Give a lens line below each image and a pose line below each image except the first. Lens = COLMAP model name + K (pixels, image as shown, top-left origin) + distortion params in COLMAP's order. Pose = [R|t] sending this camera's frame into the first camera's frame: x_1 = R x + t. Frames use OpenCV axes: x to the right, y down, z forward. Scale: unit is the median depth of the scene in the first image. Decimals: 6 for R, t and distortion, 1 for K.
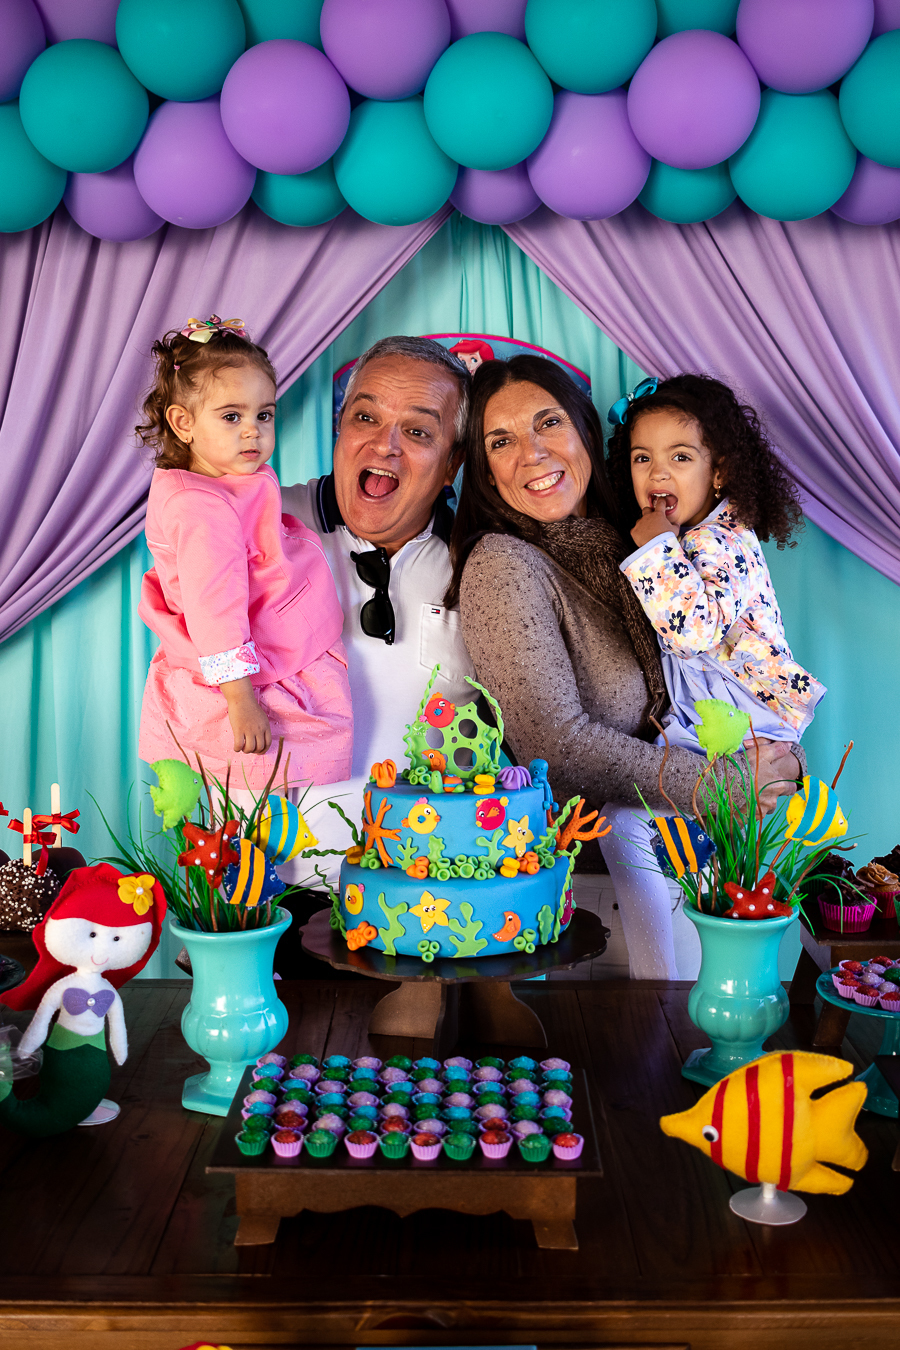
lens RADIAL K [[1550.5, 0, 456.1], [0, 1550.5, 663.5], [0, 0, 1]] dist [-0.070255, 0.000000]
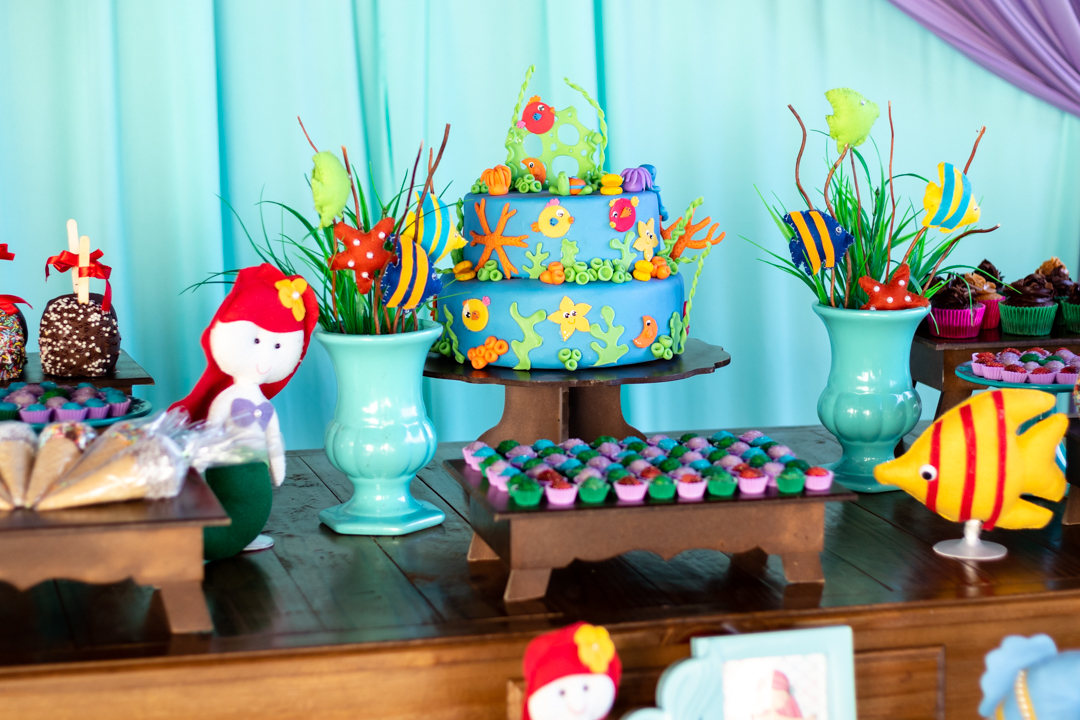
lens RADIAL K [[2565.6, 0, 536.5], [0, 2565.6, 356.9], [0, 0, 1]] dist [0.000772, 0.000000]
pose [[0.964250, -0.041398, 0.261741, -0.444110], [0.030441, 0.998488, 0.045782, 0.110785], [-0.263240, -0.036177, 0.964052, -0.502717]]
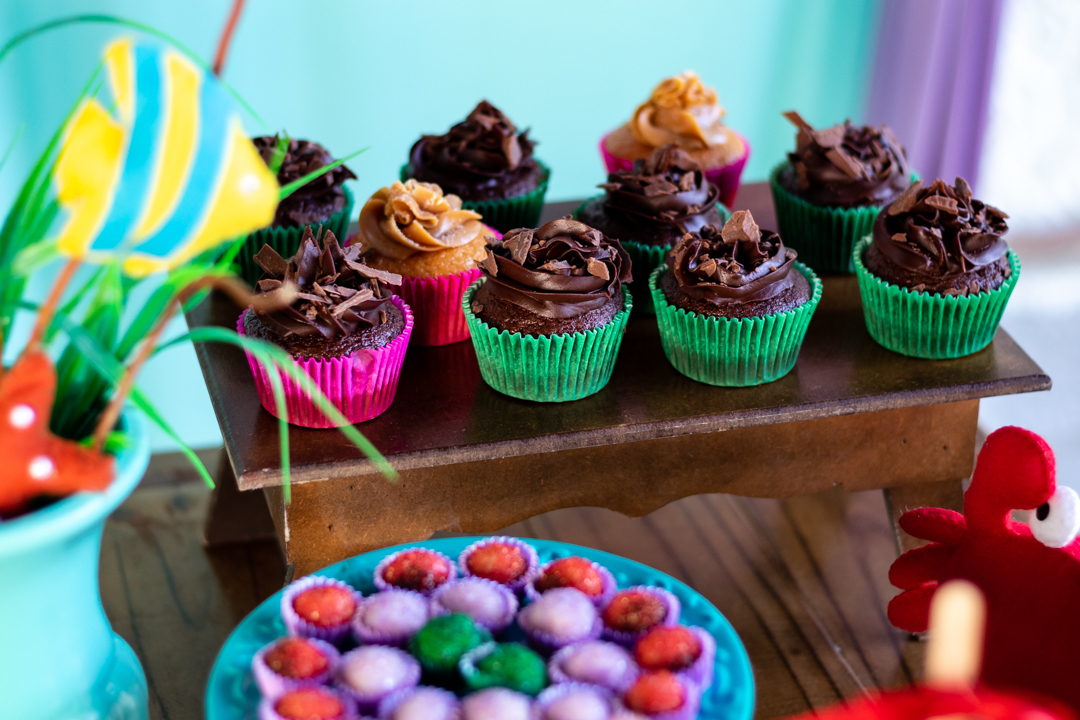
lens RADIAL K [[2565.6, 0, 538.4], [0, 2565.6, 359.9], [0, 0, 1]] dist [0.000772, 0.000000]
pose [[0.965530, -0.113859, 0.234069, 0.178979], [0.023540, 0.933765, 0.357113, -0.037972], [-0.259226, -0.339293, 0.904258, 0.518001]]
